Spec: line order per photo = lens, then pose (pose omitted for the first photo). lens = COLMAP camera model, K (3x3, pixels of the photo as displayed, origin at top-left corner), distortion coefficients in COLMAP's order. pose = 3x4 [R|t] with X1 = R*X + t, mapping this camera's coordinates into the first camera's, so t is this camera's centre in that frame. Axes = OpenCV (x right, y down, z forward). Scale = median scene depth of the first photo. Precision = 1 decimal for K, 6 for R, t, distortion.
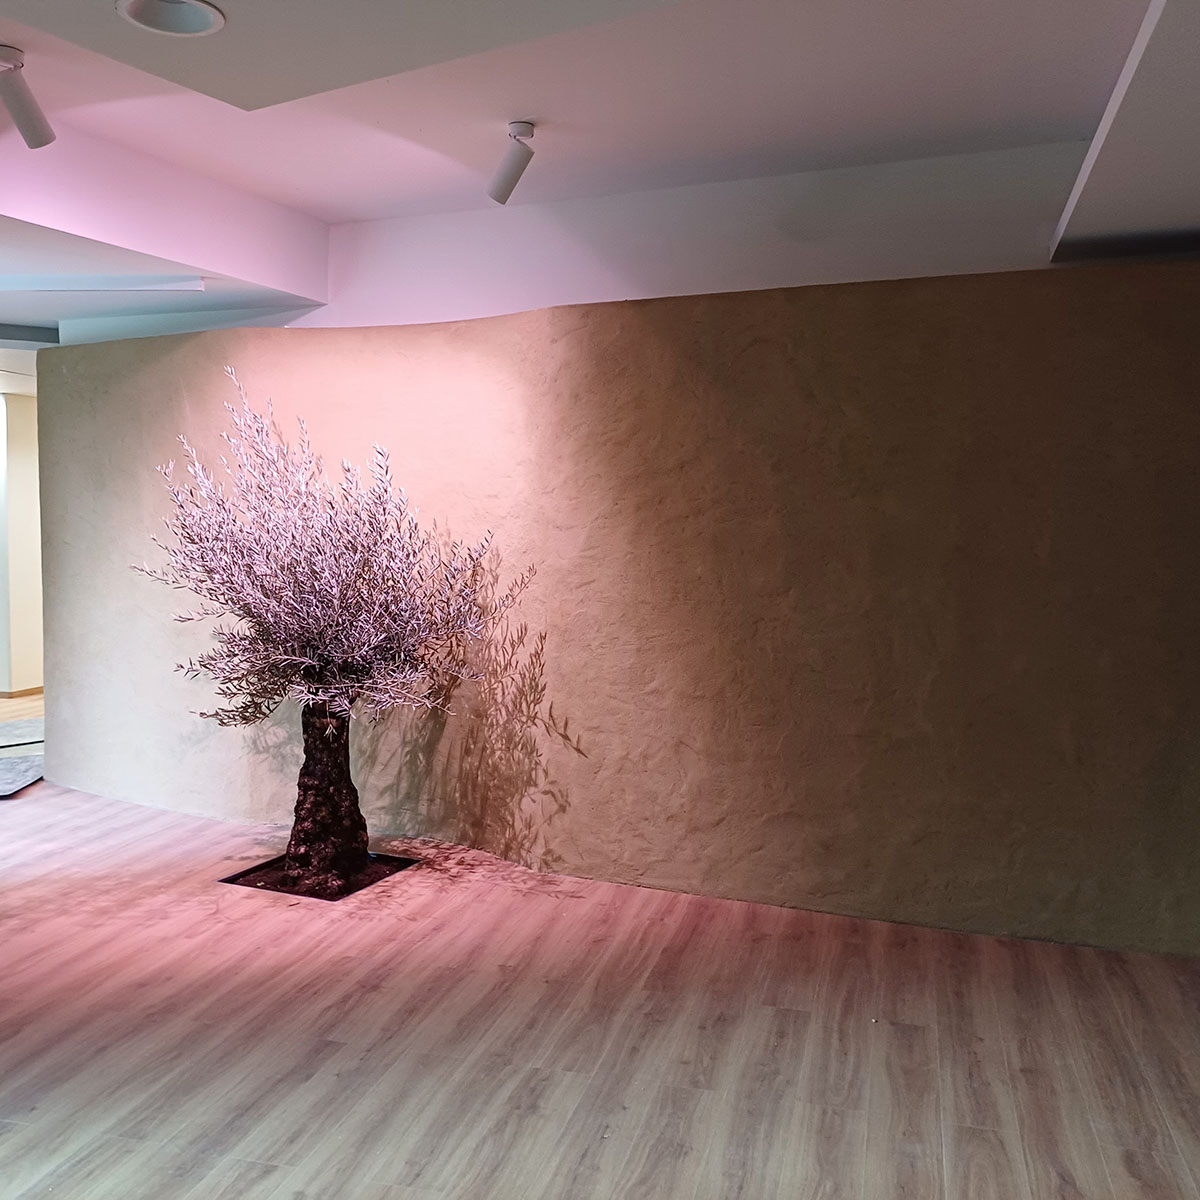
lens RADIAL K [[1185.5, 0, 607.2], [0, 1185.5, 600.1], [0, 0, 1]] dist [-0.012447, 0.000000]
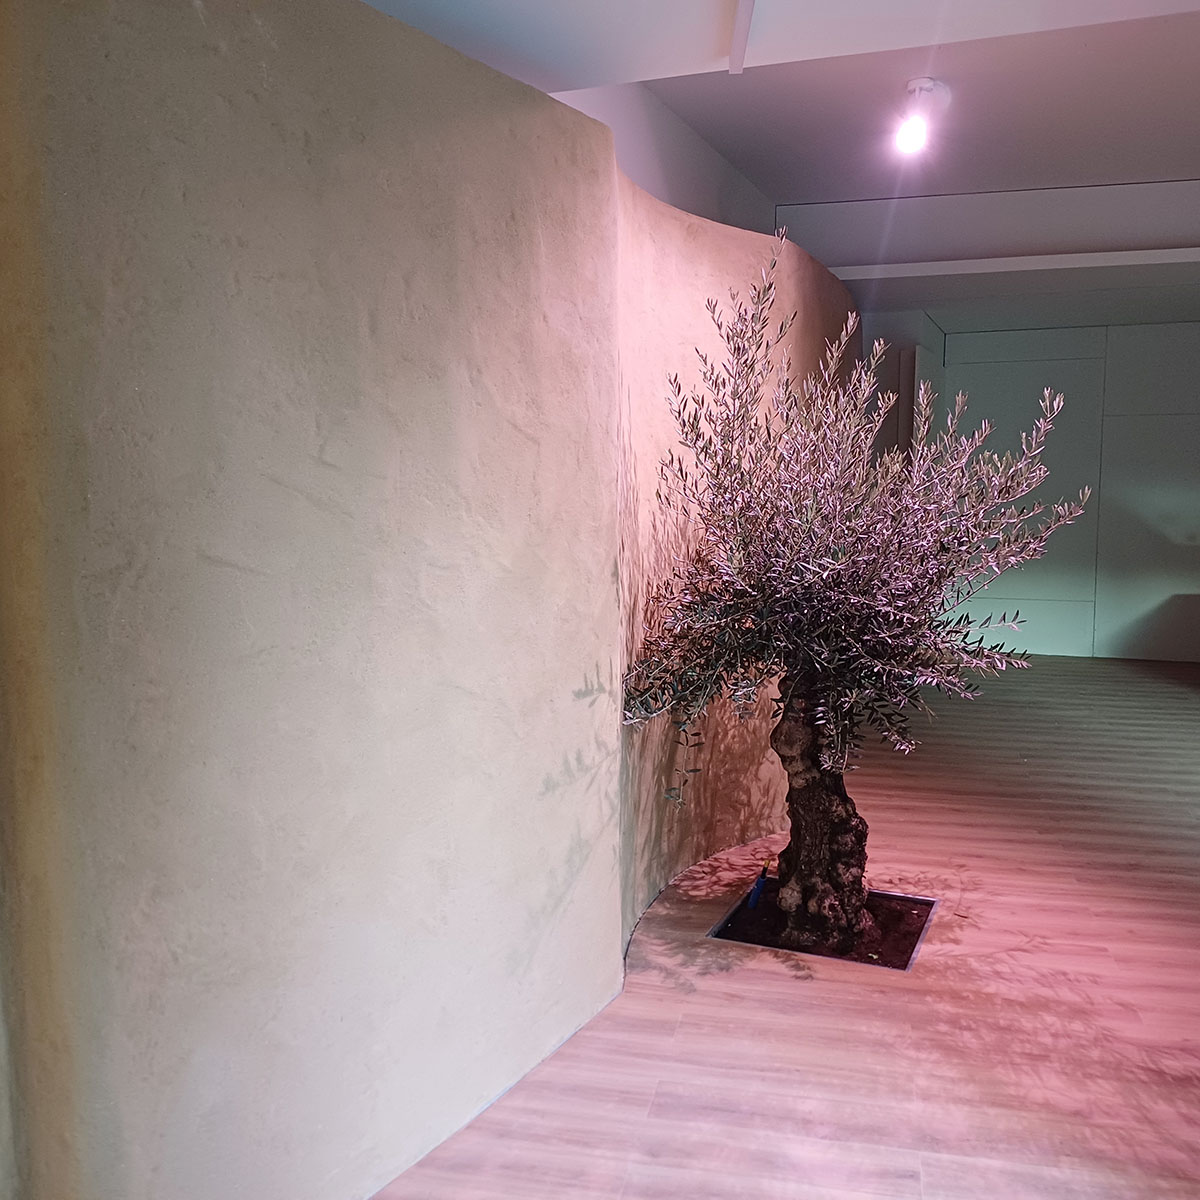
lens RADIAL K [[1185.5, 0, 607.6], [0, 1185.5, 599.8], [0, 0, 1]] dist [-0.012447, 0.000000]
pose [[-0.022061, -0.124837, 0.991932, -0.979626], [0.080683, 0.988715, 0.126226, -0.089038], [-0.996496, 0.082817, -0.011740, 1.128826]]
